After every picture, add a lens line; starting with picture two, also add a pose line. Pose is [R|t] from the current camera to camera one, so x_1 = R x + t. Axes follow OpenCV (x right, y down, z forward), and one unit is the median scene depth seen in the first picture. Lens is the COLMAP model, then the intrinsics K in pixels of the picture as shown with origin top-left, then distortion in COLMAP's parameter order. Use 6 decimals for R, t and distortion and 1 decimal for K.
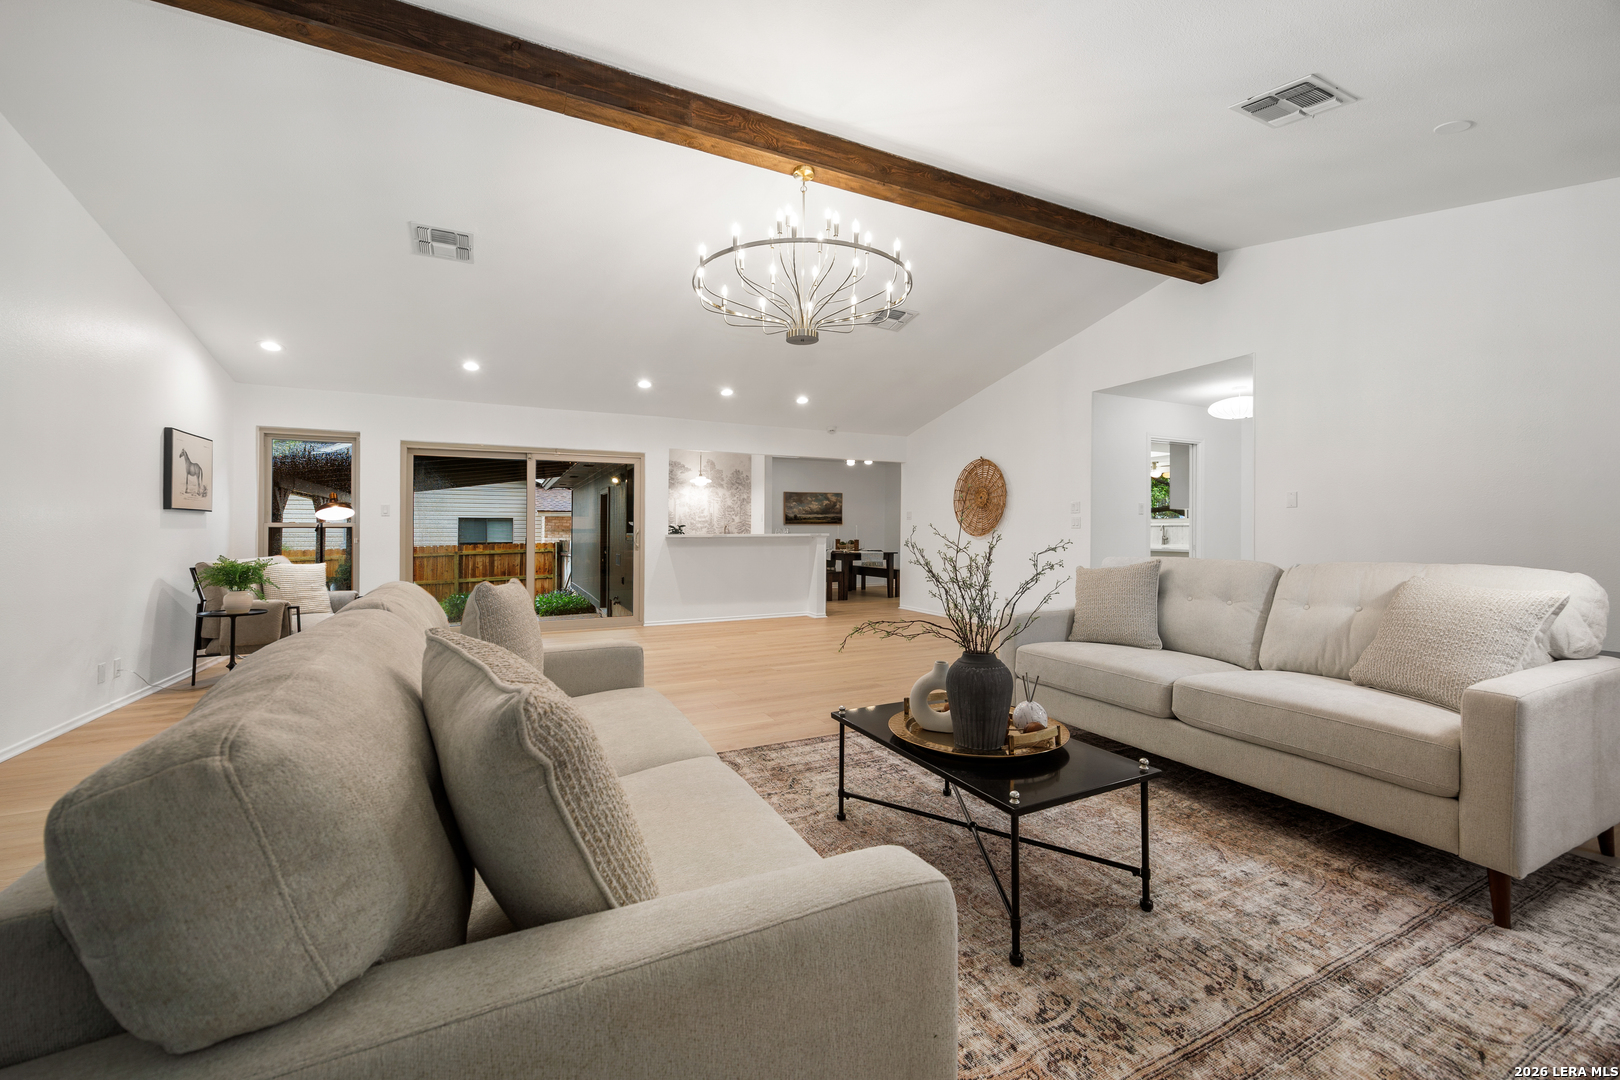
lens RADIAL K [[660.9, 0, 831.6], [0, 660.9, 528.3], [0, 0, 1]] dist [0.000246, 0.000022]
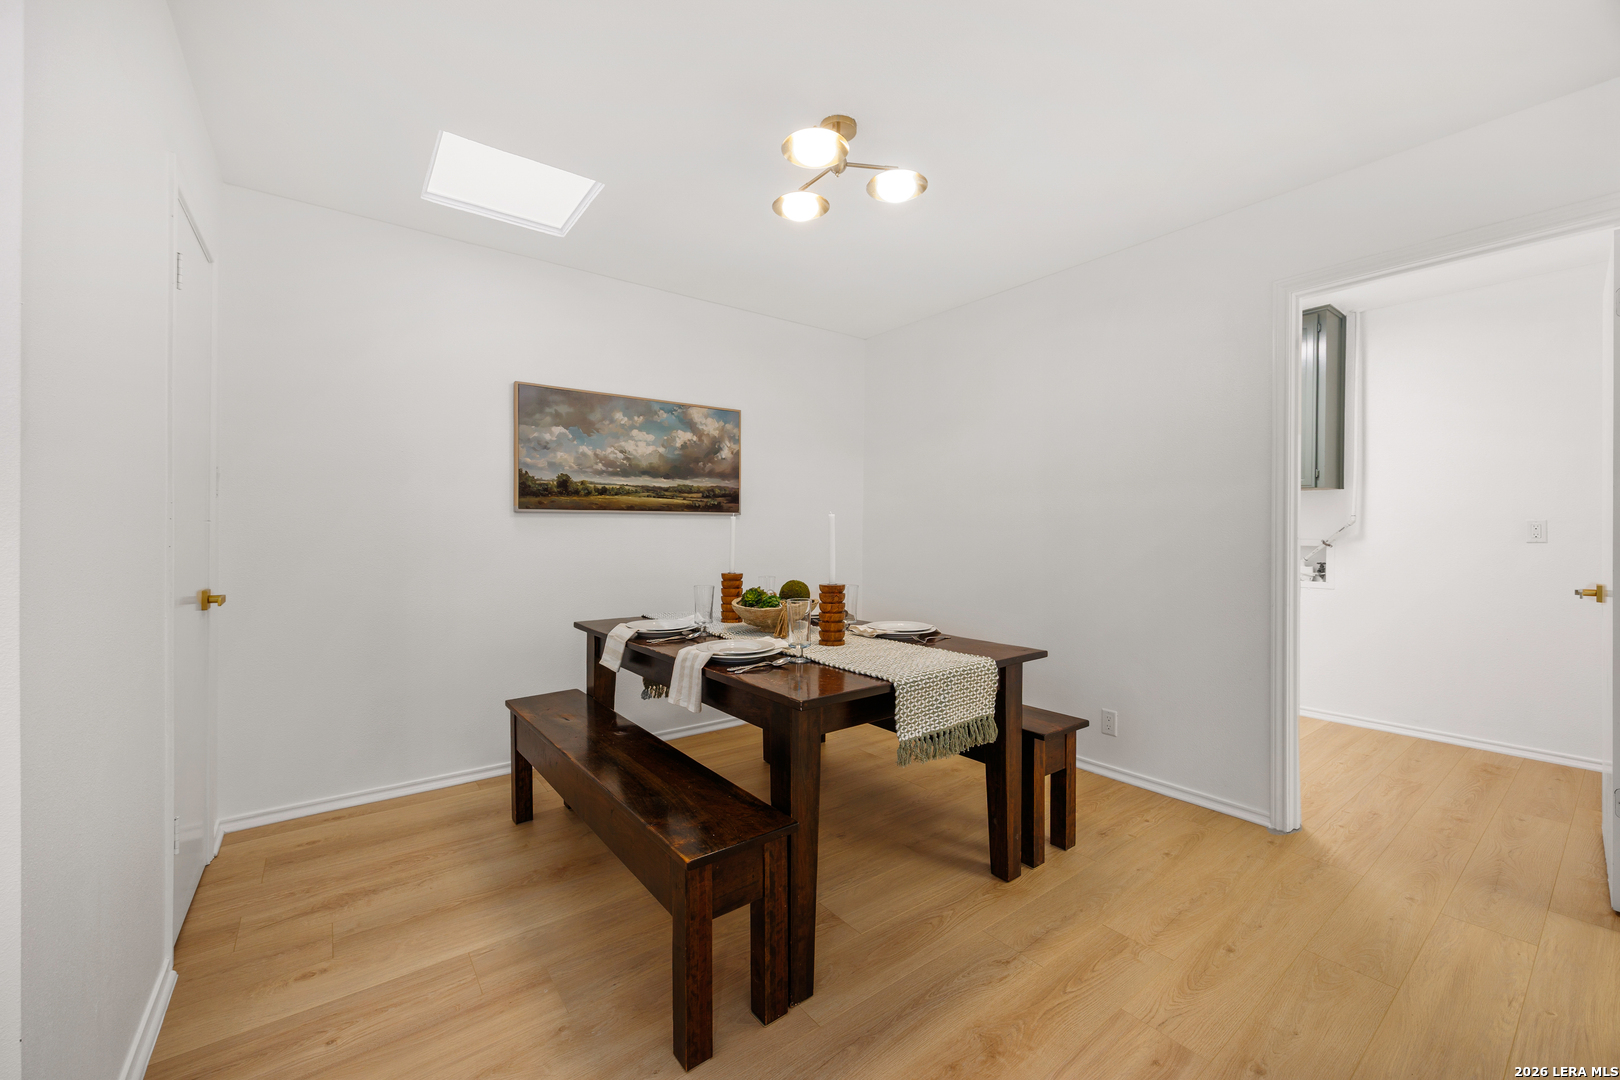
lens RADIAL K [[640.9, 0, 814.1], [0, 640.9, 533.4], [0, 0, 1]] dist [-0.000576, 0.000036]
pose [[0.985597, -0.000871, 0.169107, -0.000133], [0.000132, 0.999990, 0.004382, 0.001646], [-0.169109, -0.004297, 0.985588, 0.811668]]
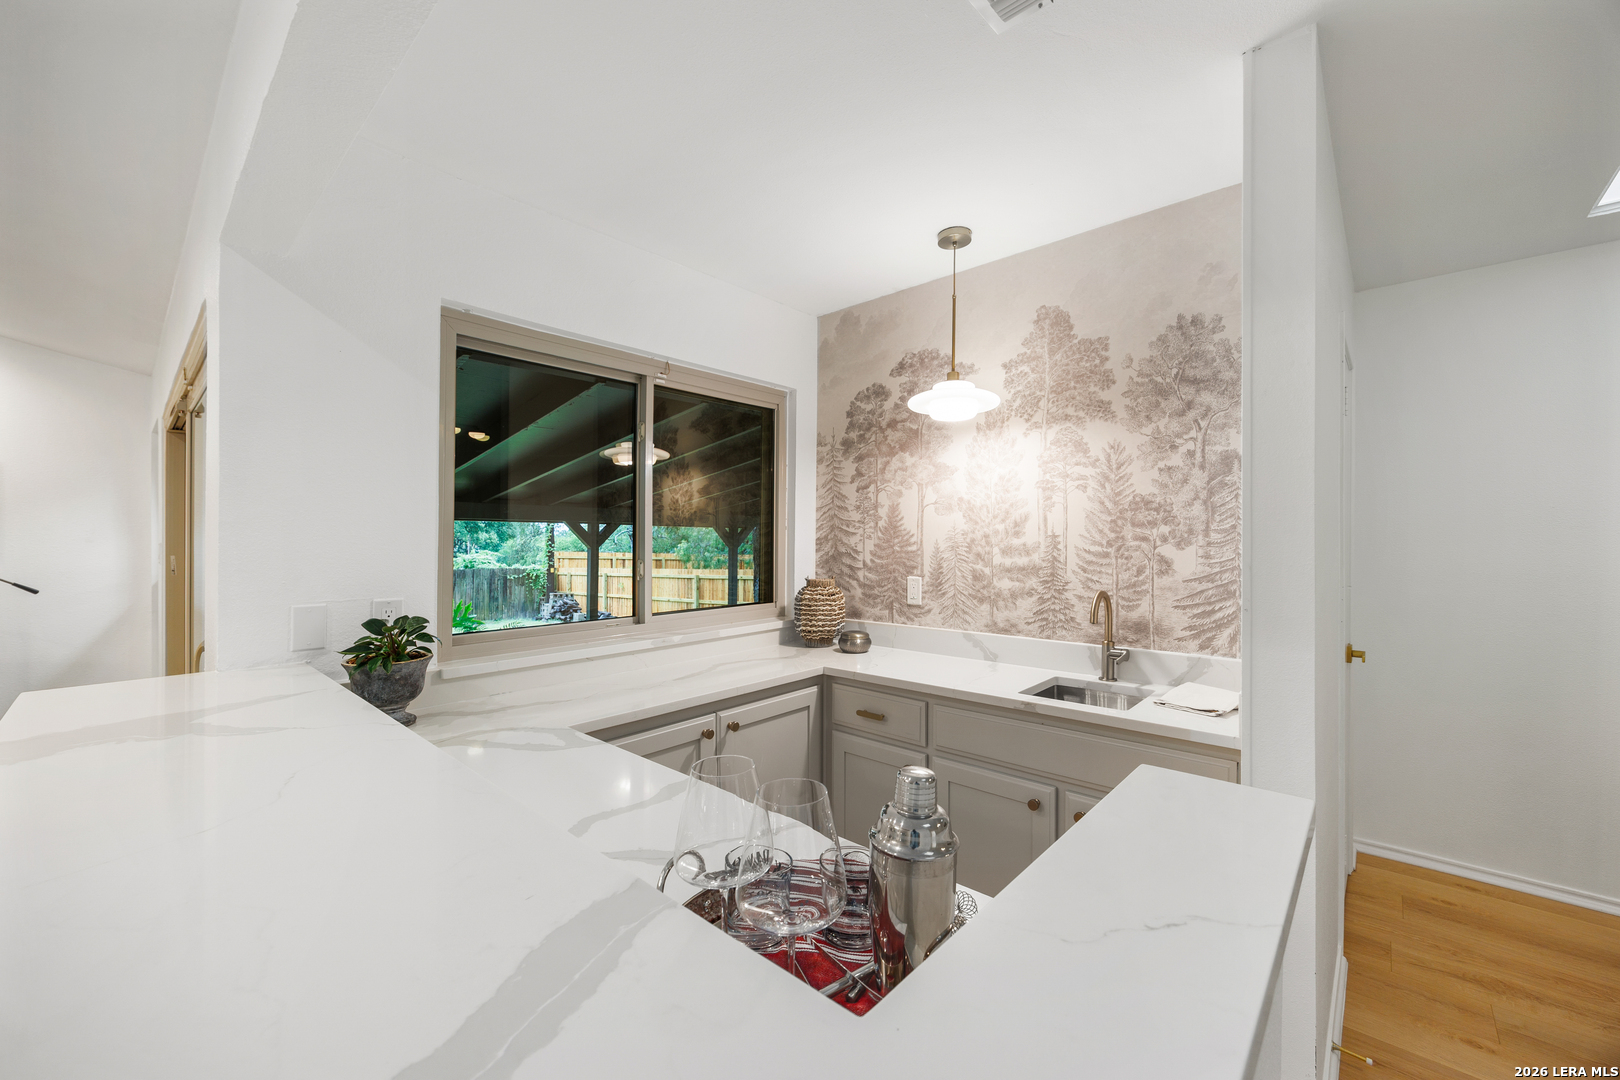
lens RADIAL K [[631.7, 0, 817.2], [0, 631.7, 541.4], [0, 0, 1]] dist [0.000401, 0.000218]
pose [[0.353765, -0.003743, -0.935327, -0.002891], [0.007923, 0.999968, -0.001005, -0.019140], [0.935301, -0.007055, 0.353784, 0.773356]]
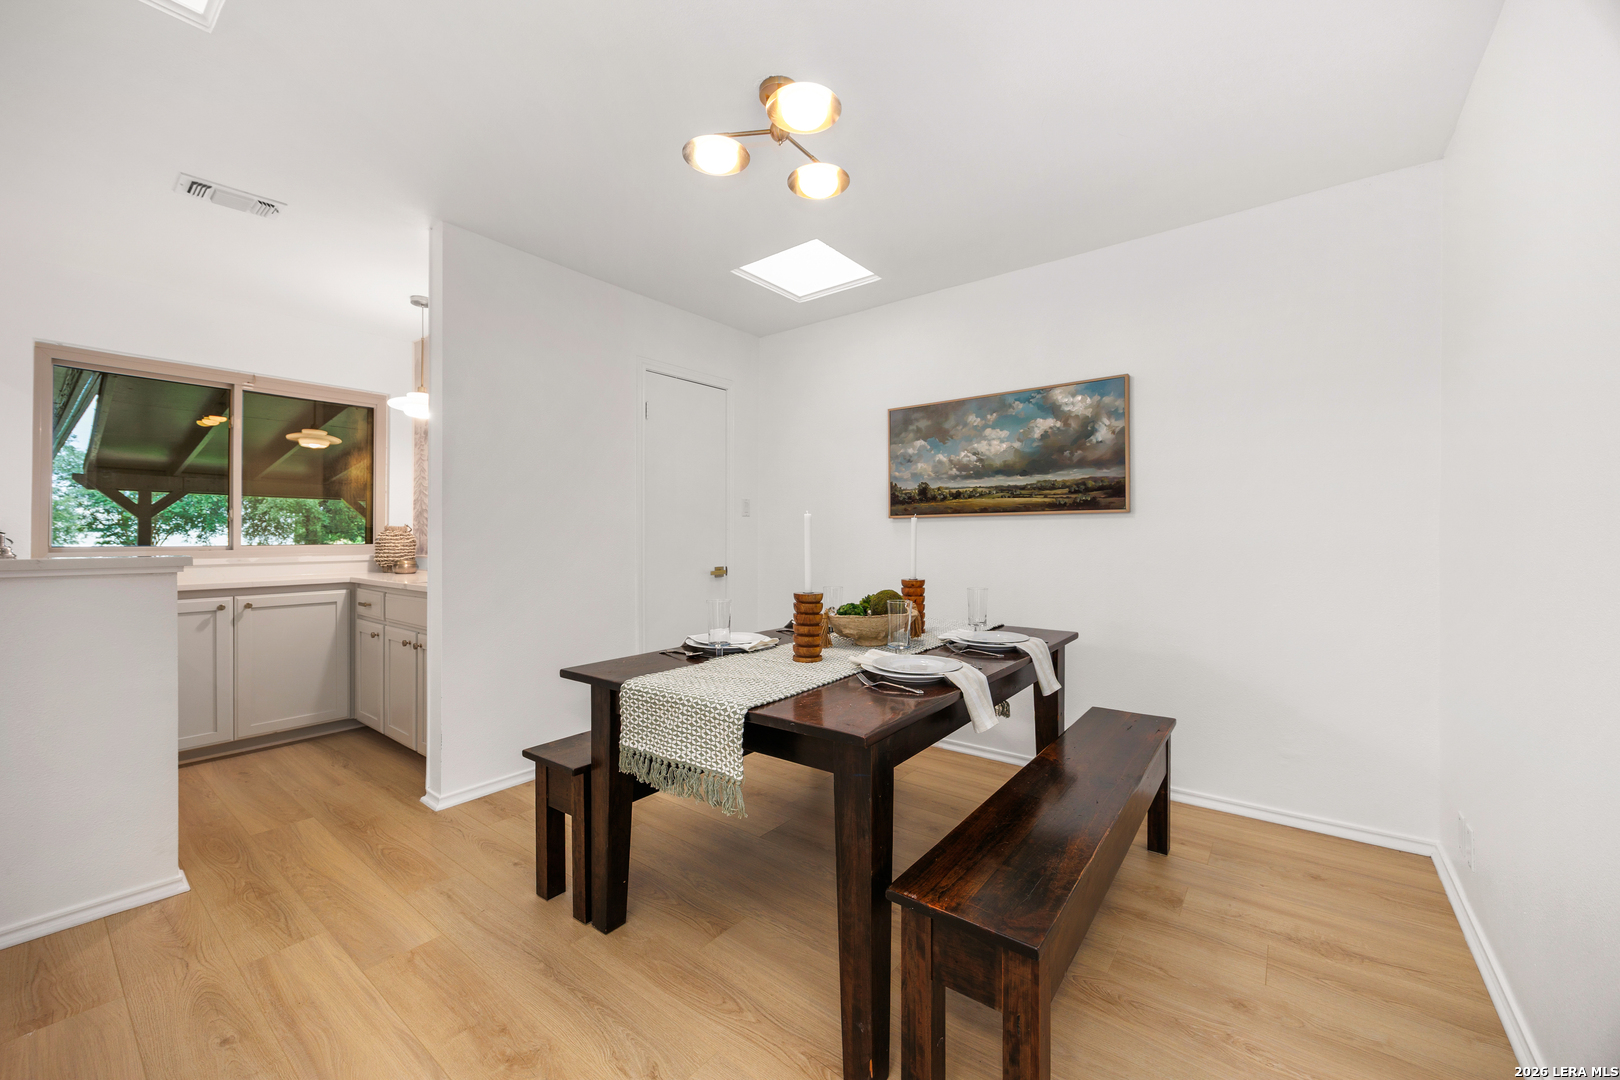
lens RADIAL K [[620.4, 0, 807.3], [0, 620.4, 537.3], [0, 0, 1]] dist [-0.003500, -0.000127]
pose [[0.419489, -0.000754, -0.907760, 0.186780], [0.003048, 0.999995, 0.000577, 0.002891], [0.907756, -0.003009, 0.419489, 0.930144]]
